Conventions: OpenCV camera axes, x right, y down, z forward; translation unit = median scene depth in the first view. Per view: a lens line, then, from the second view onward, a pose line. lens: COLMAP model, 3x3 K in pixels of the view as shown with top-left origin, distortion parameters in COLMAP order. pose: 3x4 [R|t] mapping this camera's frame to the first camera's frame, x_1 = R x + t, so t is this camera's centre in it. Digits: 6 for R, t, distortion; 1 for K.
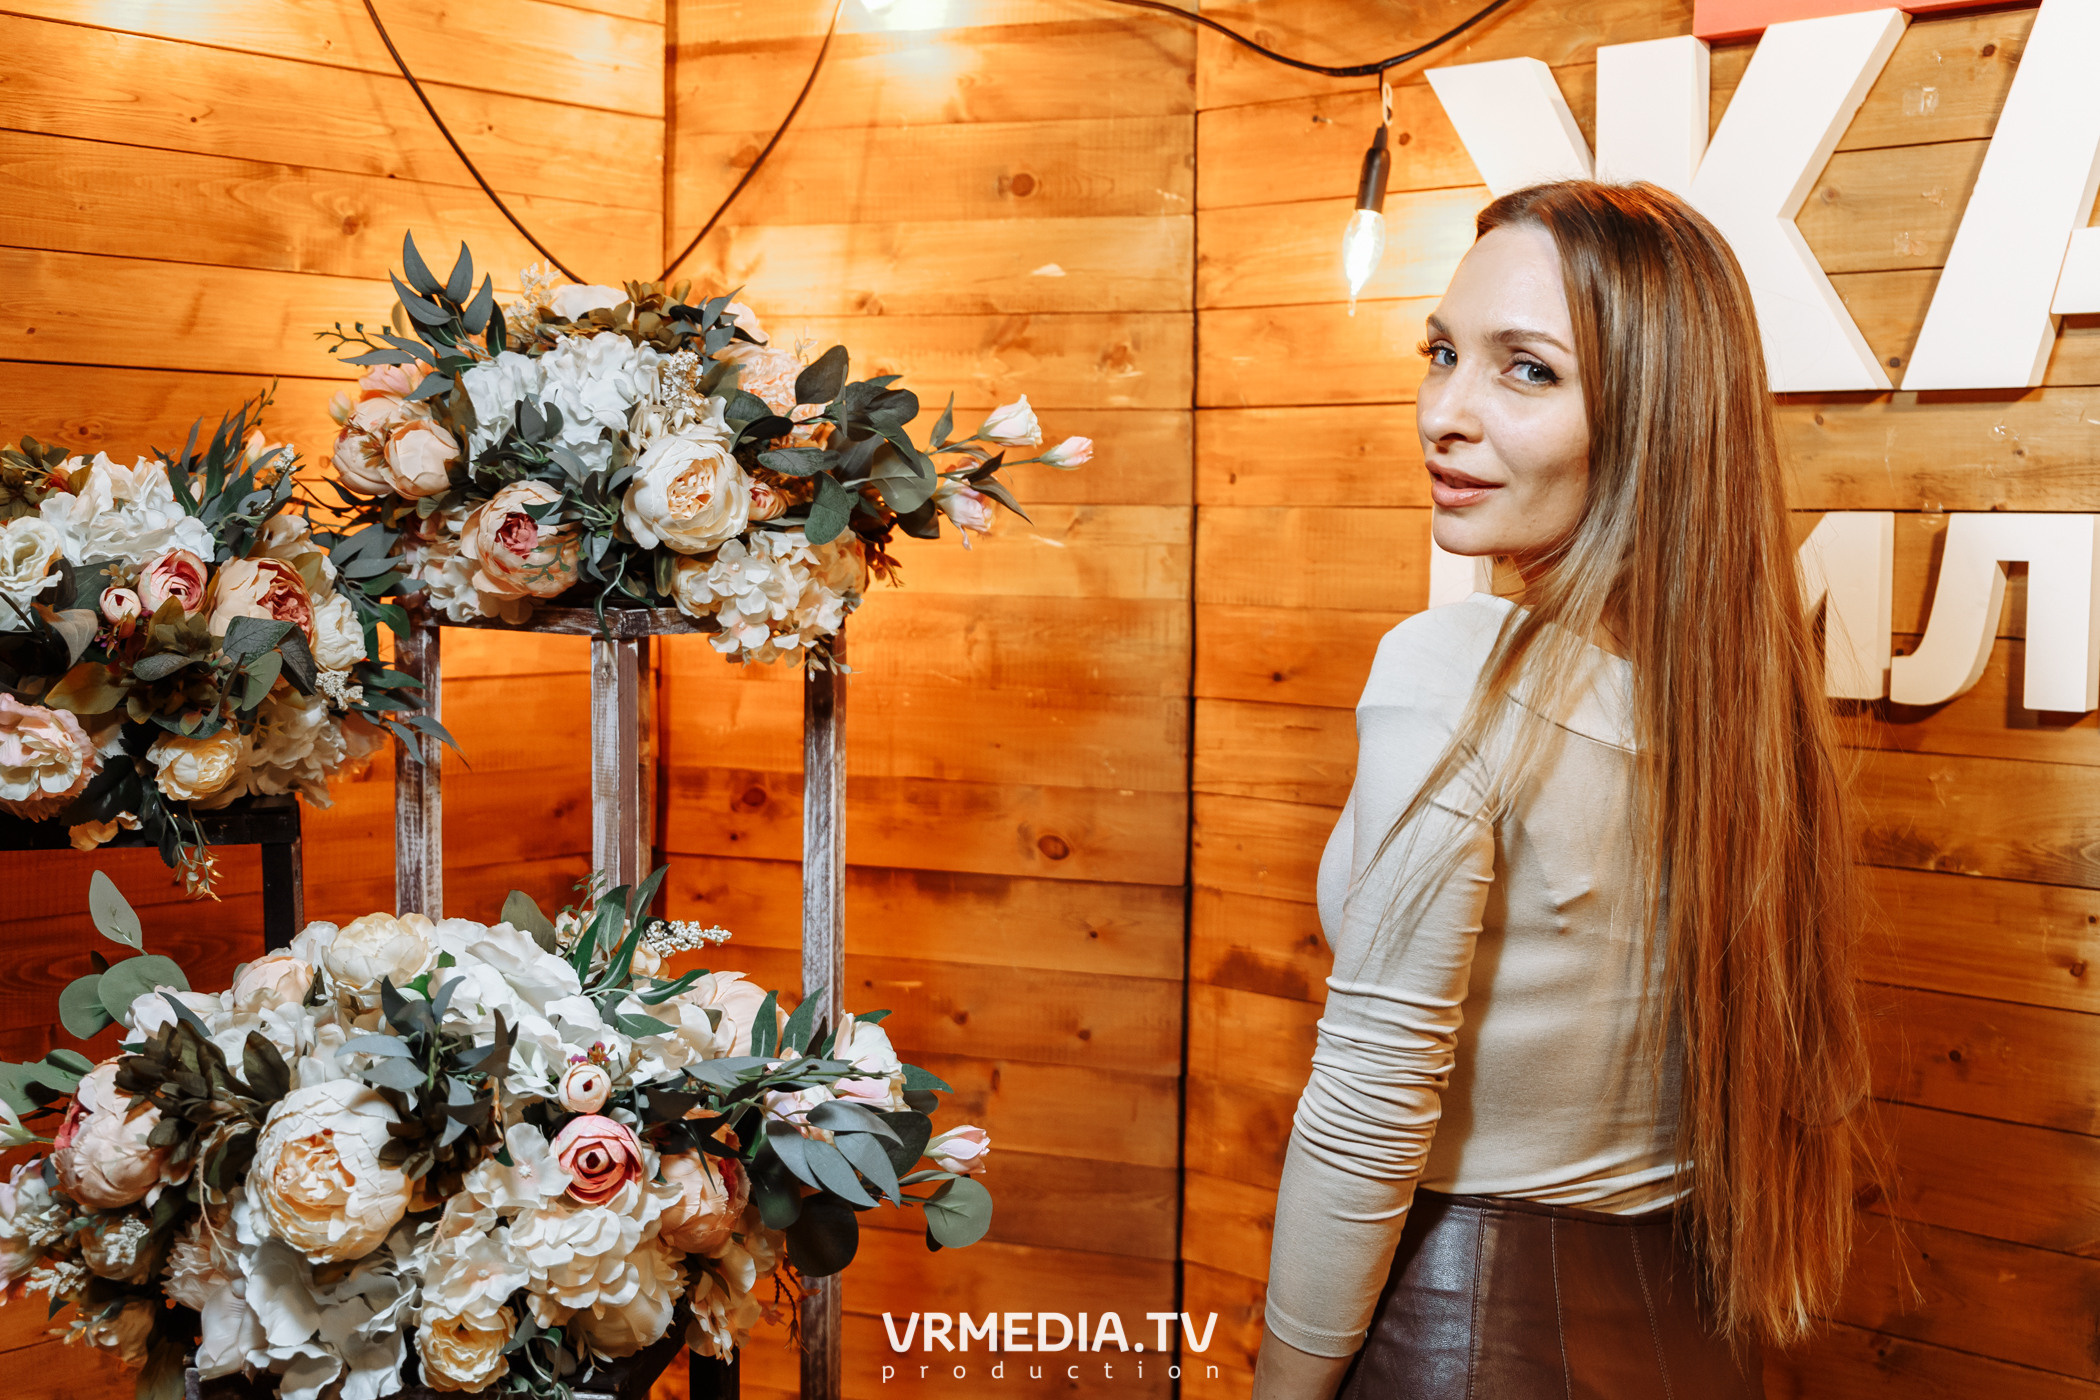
lens RADIAL K [[2247.1, 0, 1074.9], [0, 2247.1, 701.3], [0, 0, 1]] dist [-0.003583, 0.000000]
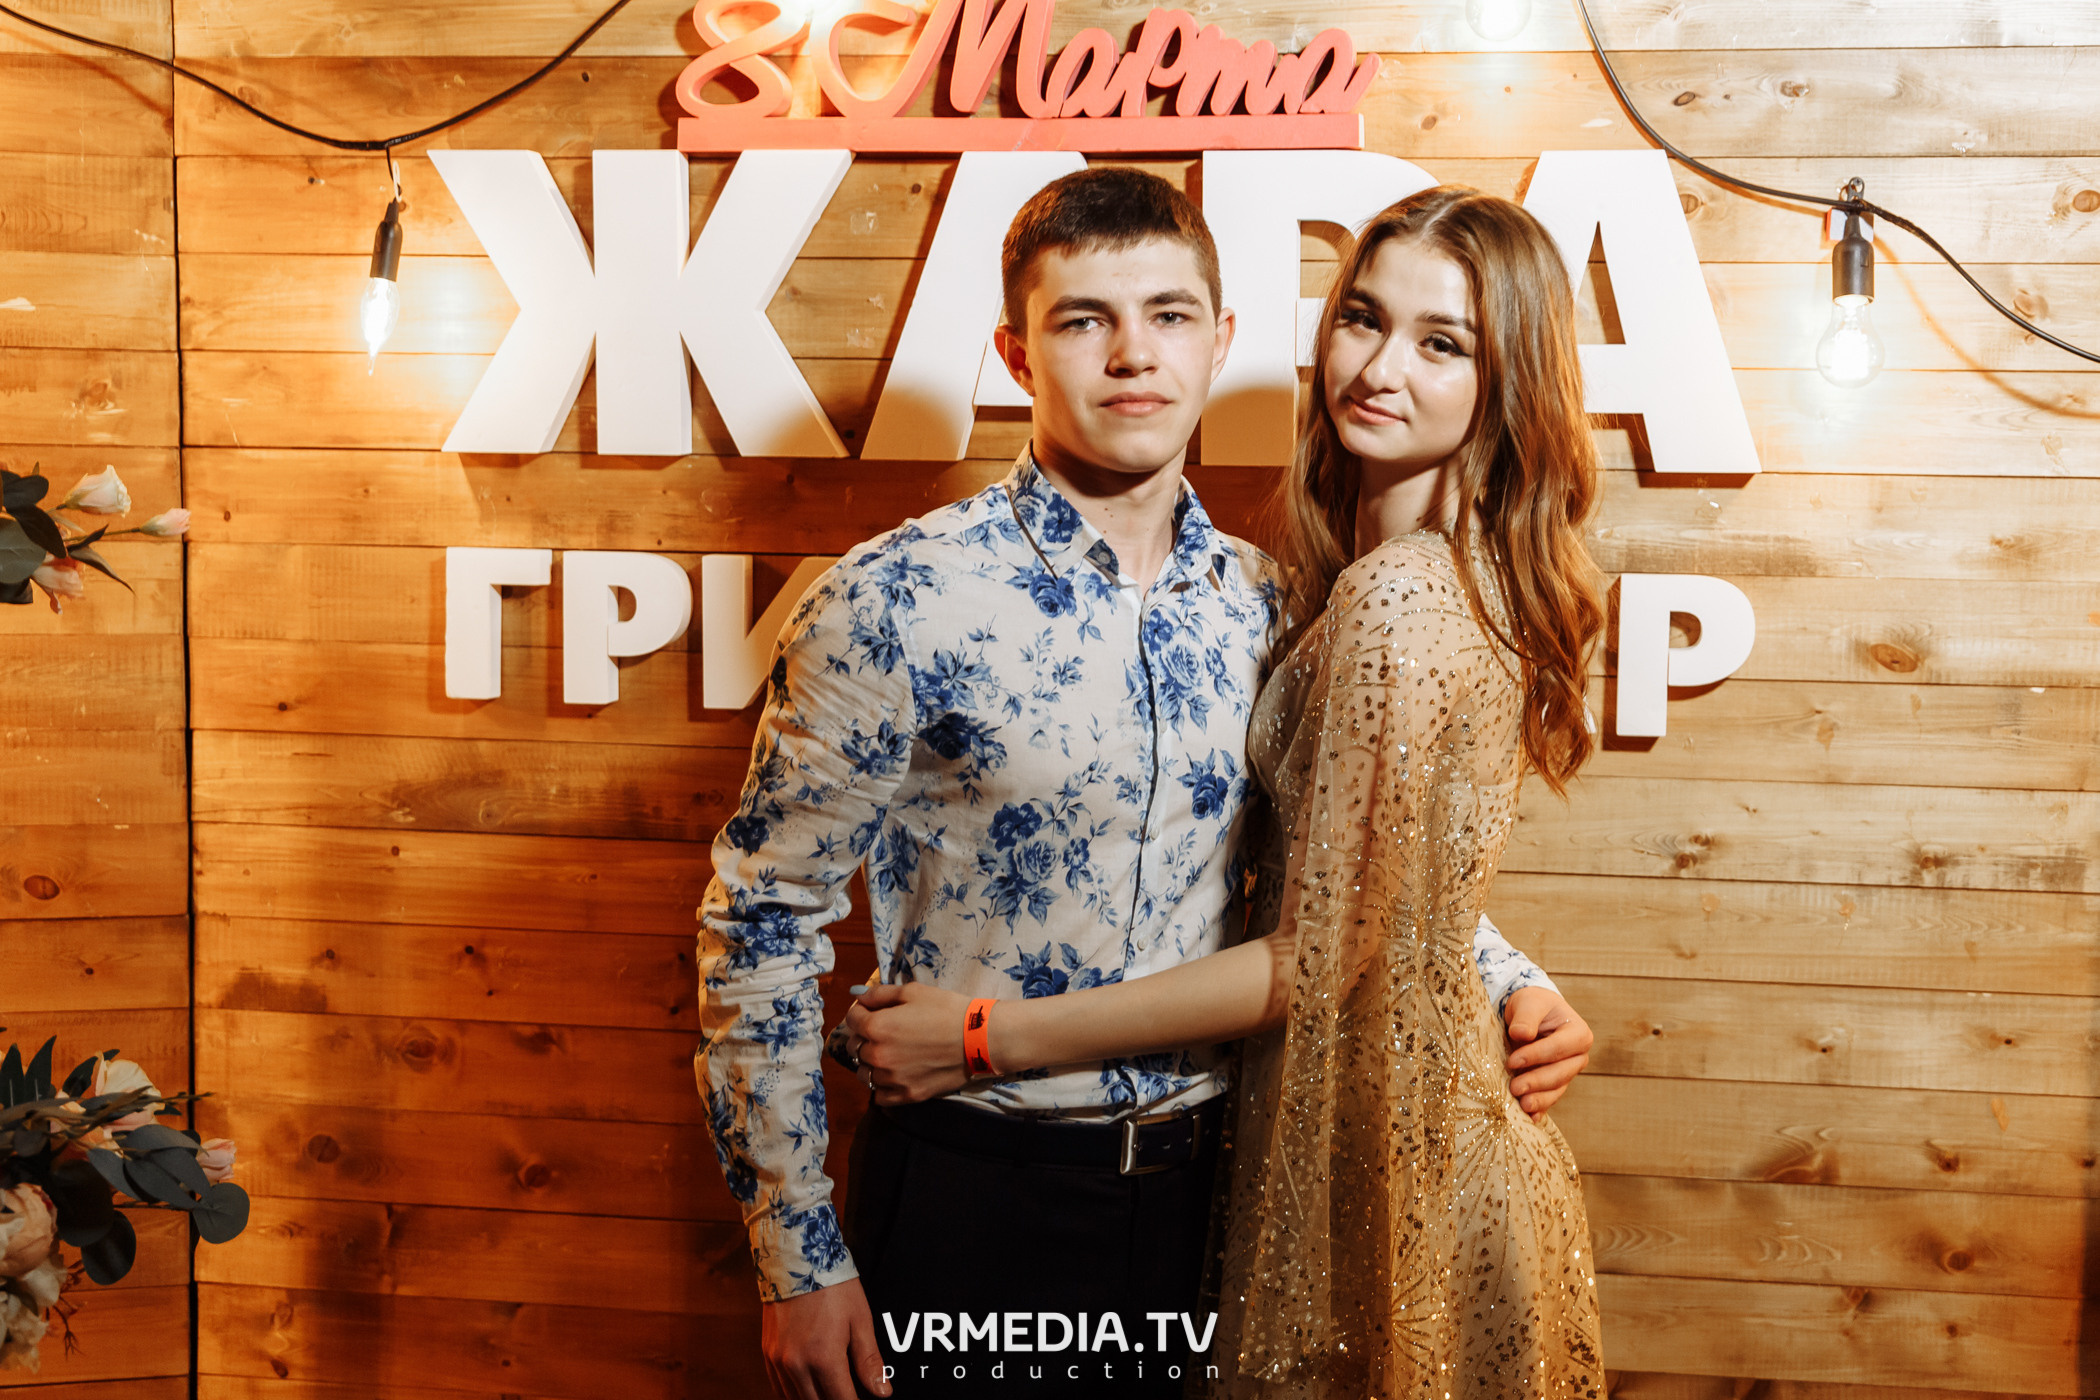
lens RADIAL K [[2583.0, 0, 1073.2], [0, 2583.0, 679.1], [0, 0, 1]] dist [0.012910, 0.000000]
pose [[0.860259, -0.043055, 0.508035, -0.224199], [0.037100, 0.999073, 0.021848, -0.039889], [-0.508505, 0.000053, 0.861059, -0.242622]]
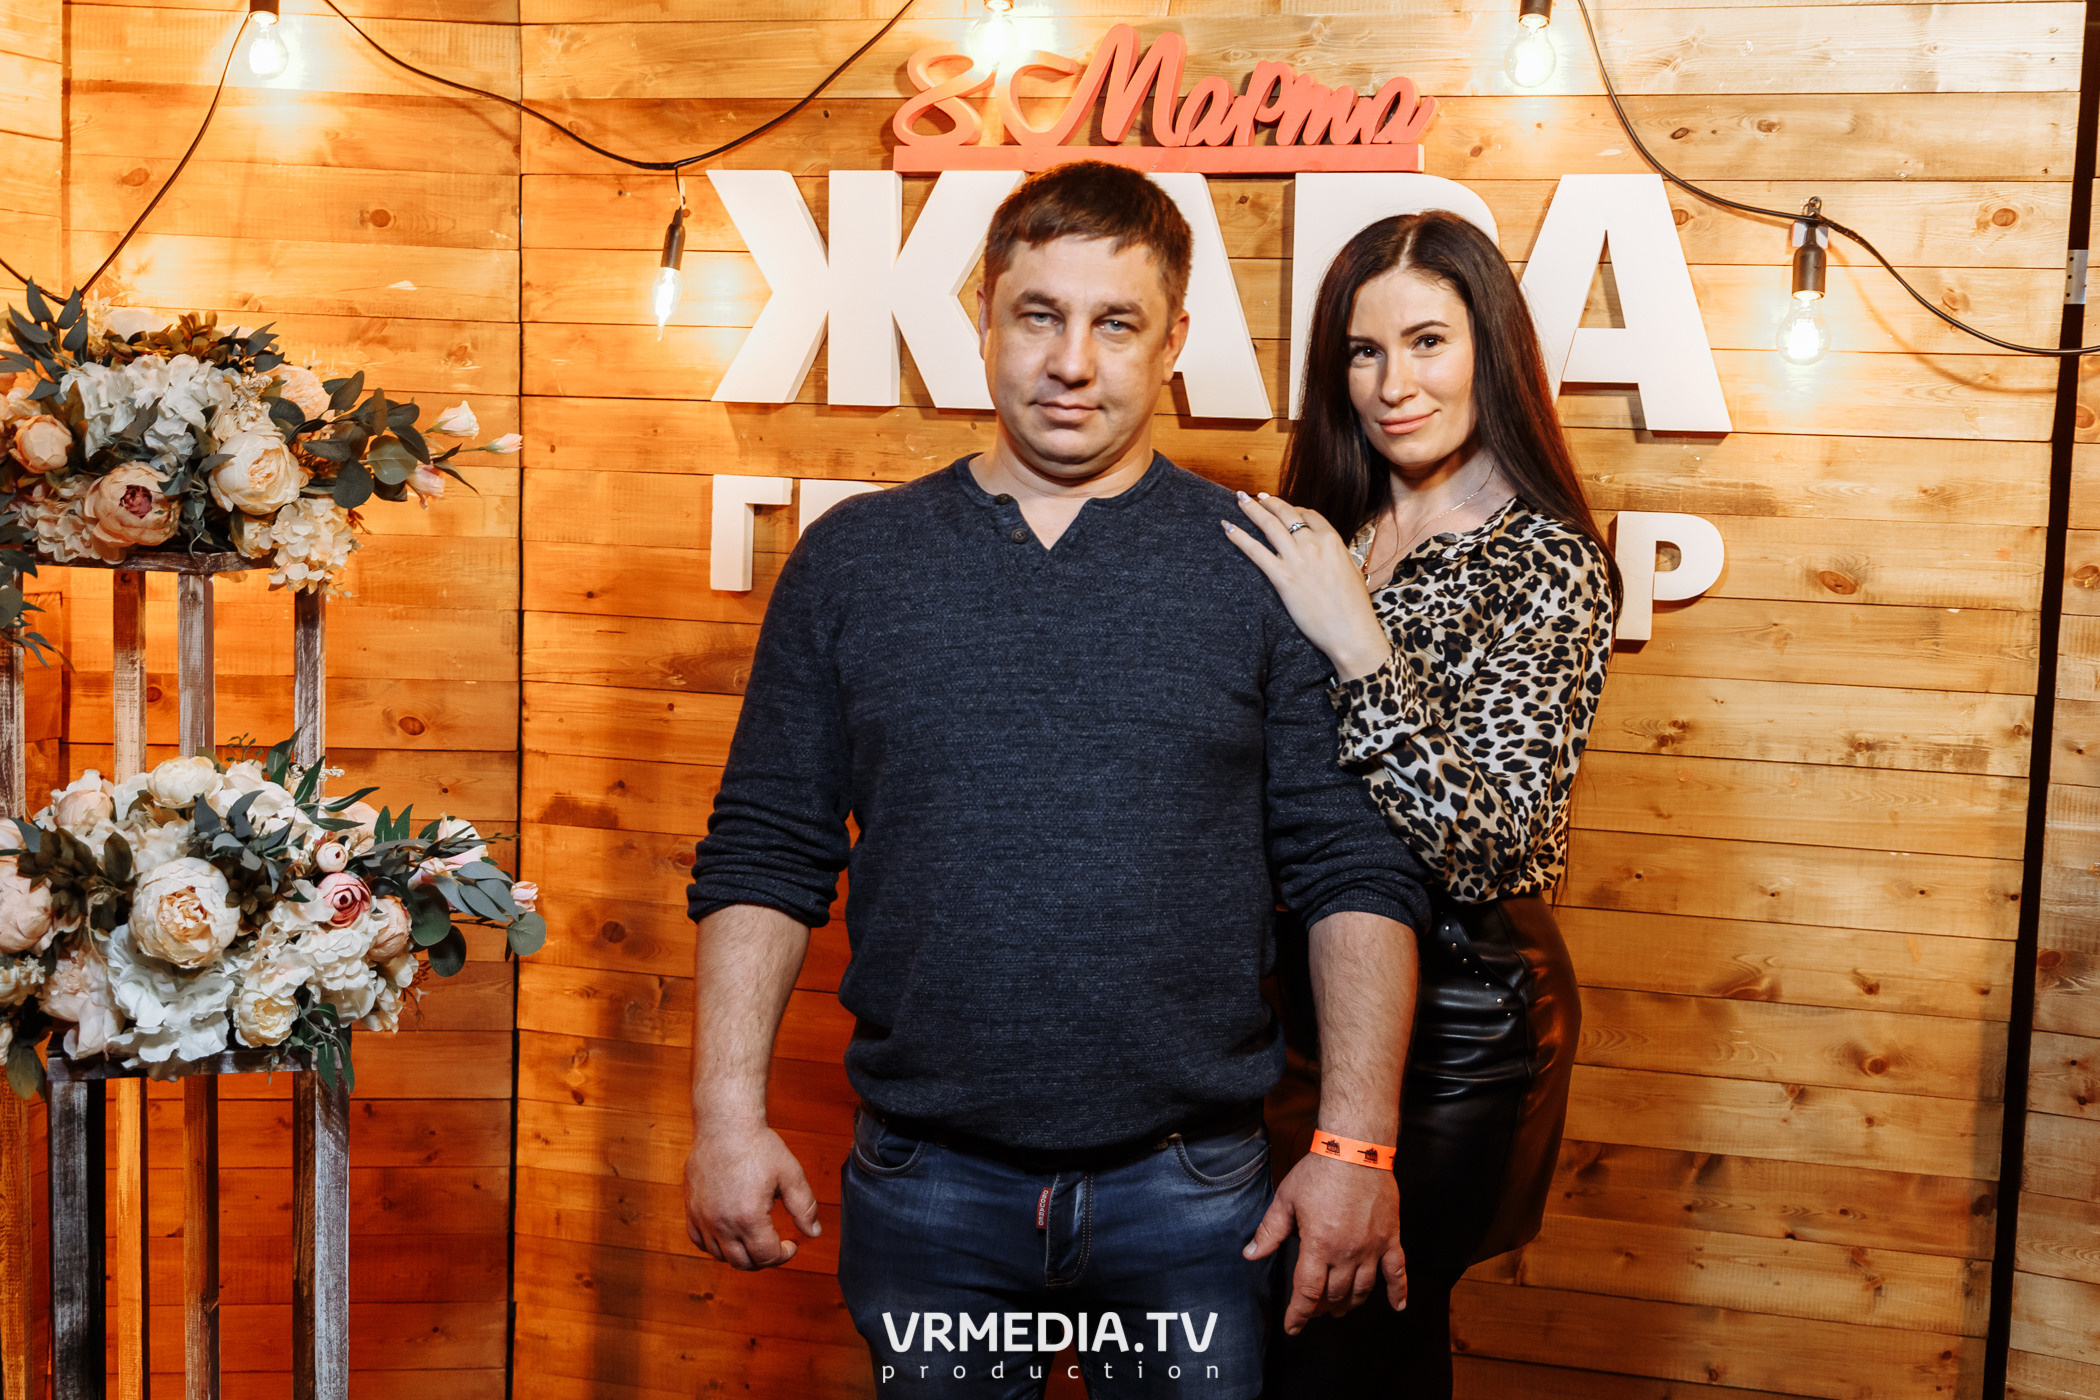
lens RADIAL K [[2247.1, 0, 1047.2], [0, 2247.1, 693.0], [0, 0, 1]] dist [-0.003583, 0.000000]
pose [[0.911452, -0.027069, 0.410515, -0.242937], [0.011489, 0.999119, 0.040372, -0.003359], [-0.411246, -0.032081, 0.910960, -0.404531]]
